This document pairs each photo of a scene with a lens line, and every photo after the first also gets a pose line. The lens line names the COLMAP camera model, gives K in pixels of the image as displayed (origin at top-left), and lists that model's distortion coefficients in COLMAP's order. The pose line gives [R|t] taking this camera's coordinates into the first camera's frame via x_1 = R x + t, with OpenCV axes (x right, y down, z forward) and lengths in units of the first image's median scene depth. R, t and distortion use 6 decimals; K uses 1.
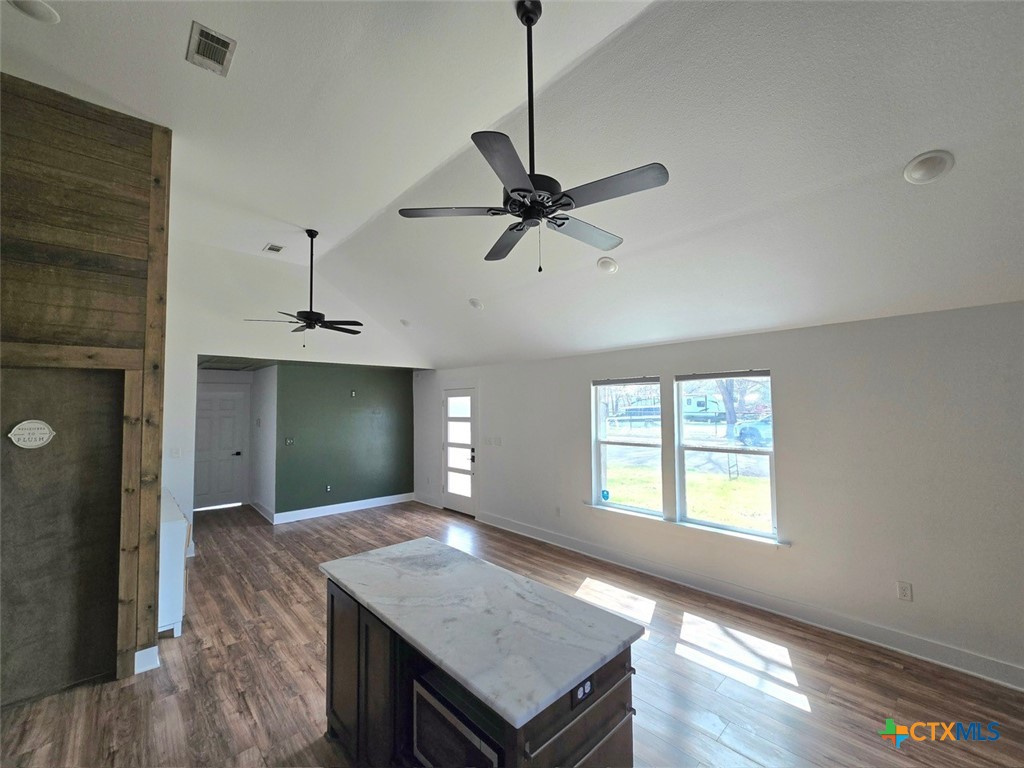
lens RADIAL K [[417.9, 0, 514.3], [0, 417.9, 385.8], [0, 0, 1]] dist [-0.009102, 0.003050]
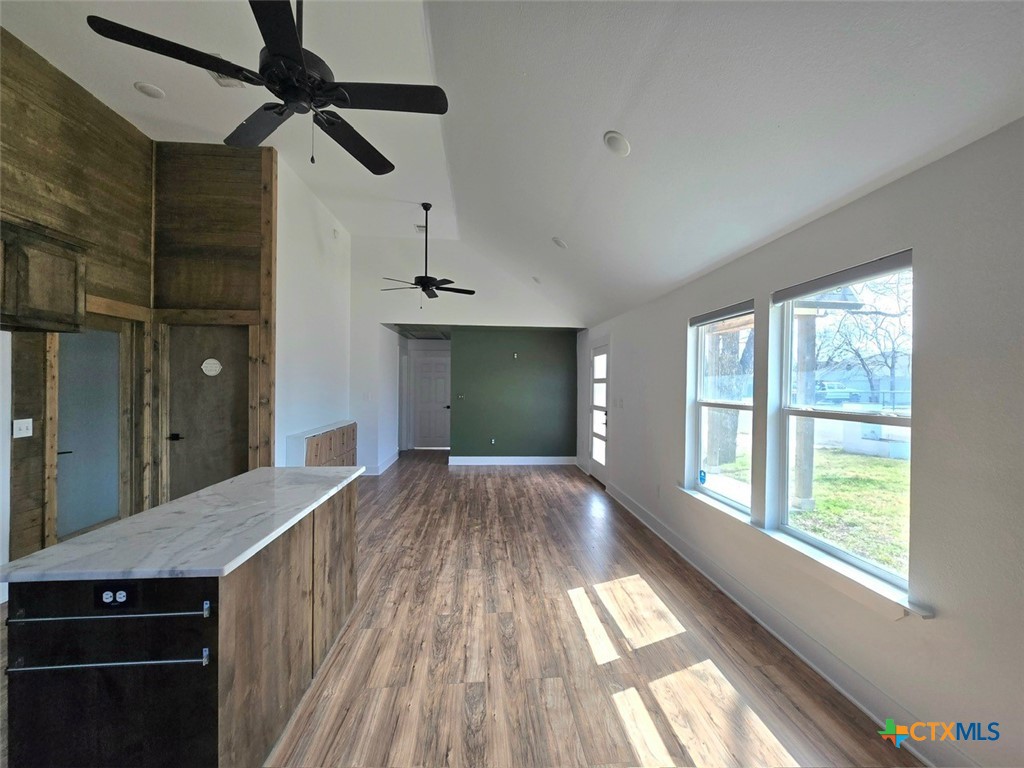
lens RADIAL K [[417.9, 0, 516.7], [0, 417.9, 386.5], [0, 0, 1]] dist [-0.009102, 0.003050]
pose [[0.787019, 0.022171, -0.616530, 0.539709], [0.010458, 0.998731, 0.049265, 0.087419], [0.616840, -0.045221, 0.785788, 0.321908]]
